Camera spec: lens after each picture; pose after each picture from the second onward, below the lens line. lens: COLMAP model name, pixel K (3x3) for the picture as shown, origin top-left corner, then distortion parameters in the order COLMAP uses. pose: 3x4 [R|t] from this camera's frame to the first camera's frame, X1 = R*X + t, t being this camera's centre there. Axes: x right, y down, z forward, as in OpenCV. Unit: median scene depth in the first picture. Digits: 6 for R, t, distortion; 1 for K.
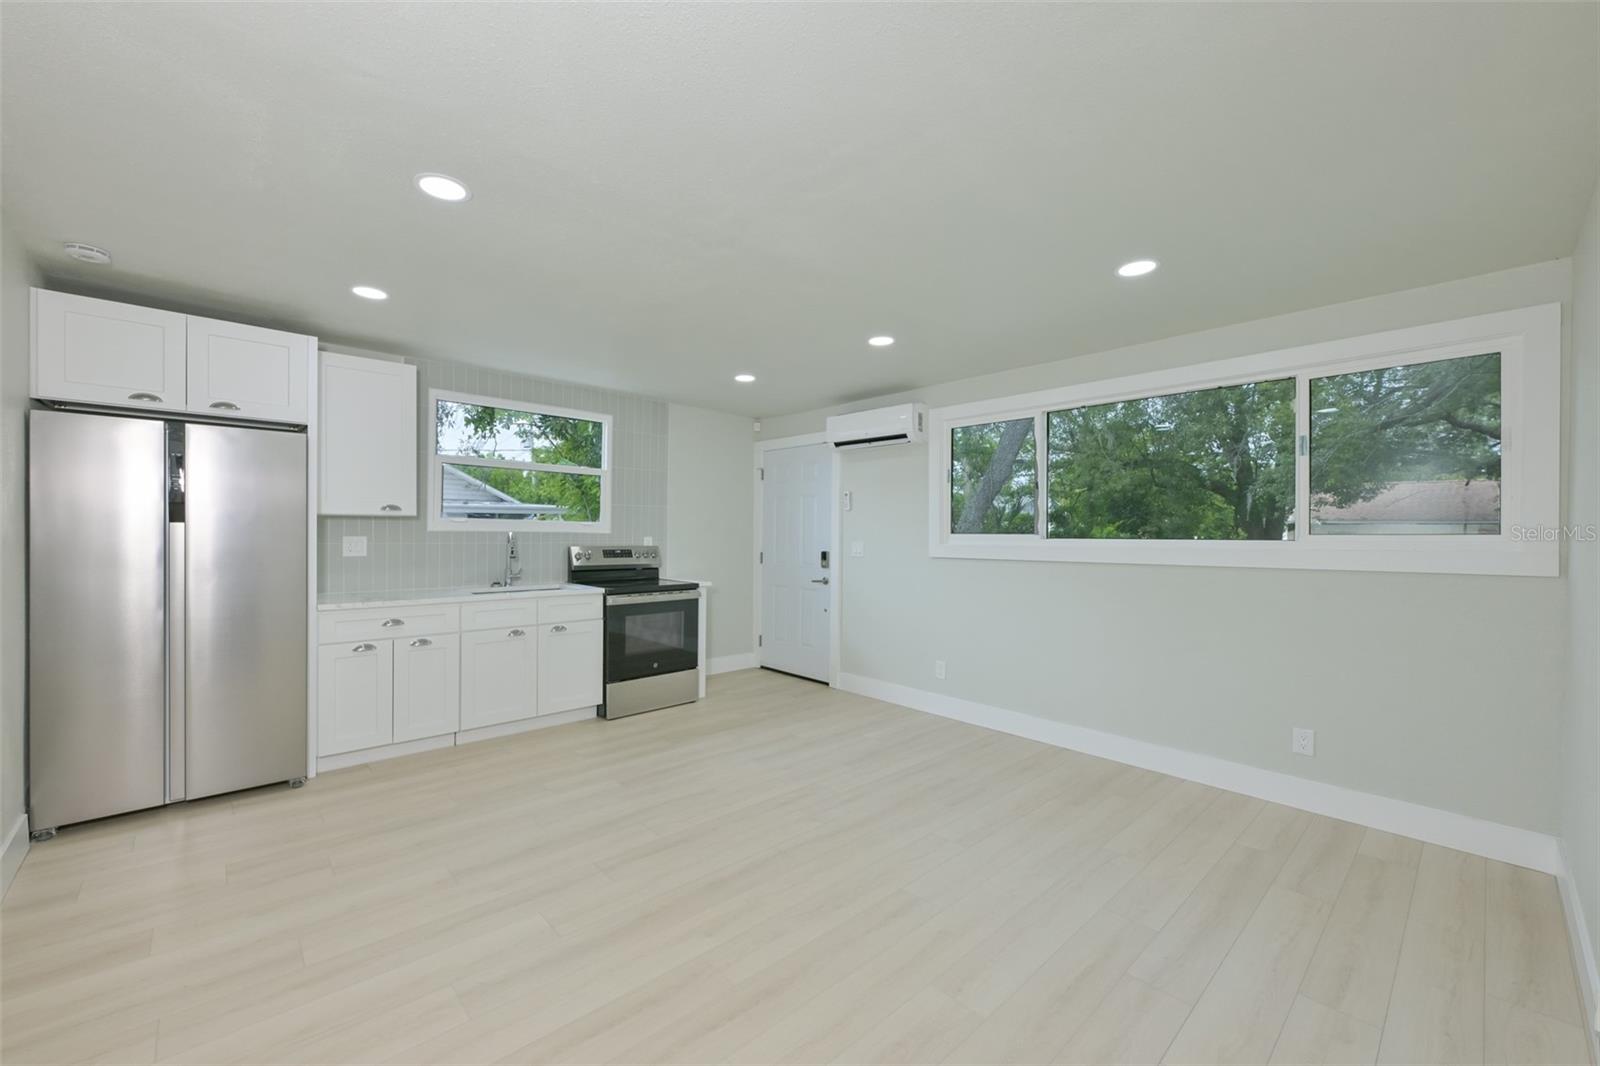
lens RADIAL K [[639.4, 0, 800.2], [0, 639.4, 536.5], [0, 0, 1]] dist [0.001090, 0.000204]
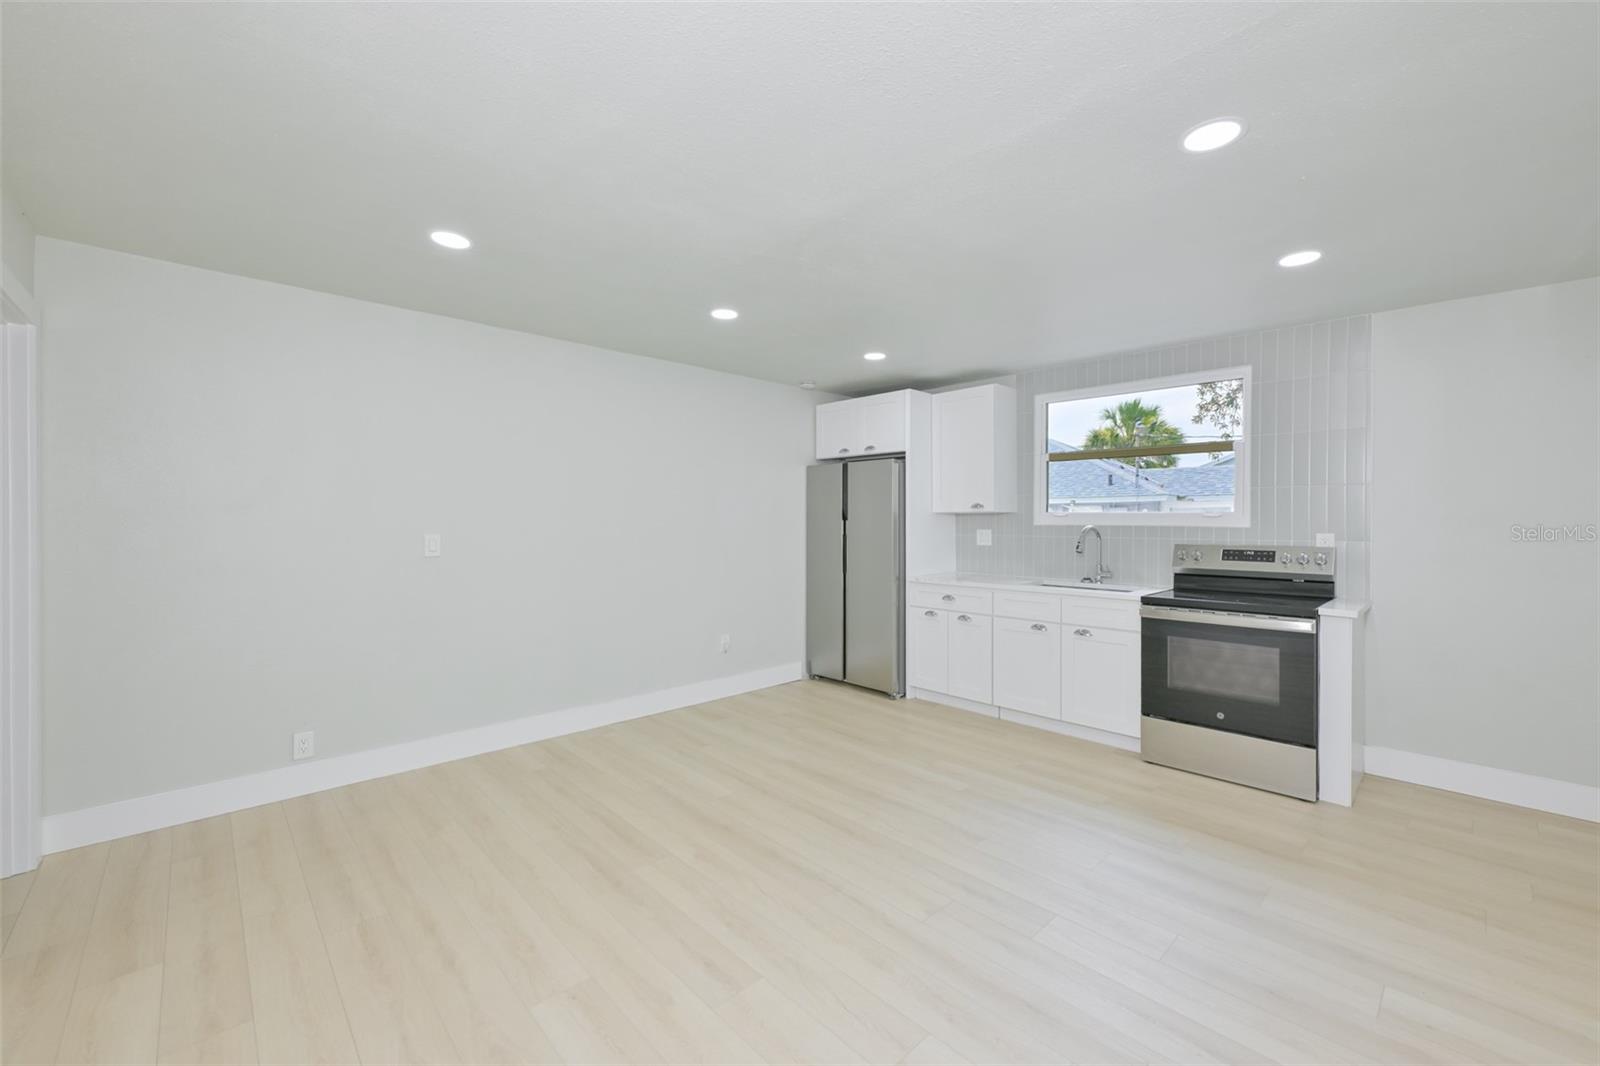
lens RADIAL K [[660.5, 0, 804.2], [0, 660.5, 525.1], [0, 0, 1]] dist [0.000139, 0.000052]
pose [[-0.008479, -0.007770, -0.999934, 0.529812], [-0.011554, 0.999904, -0.007672, 0.004164], [0.999897, 0.011488, -0.008568, 0.581348]]
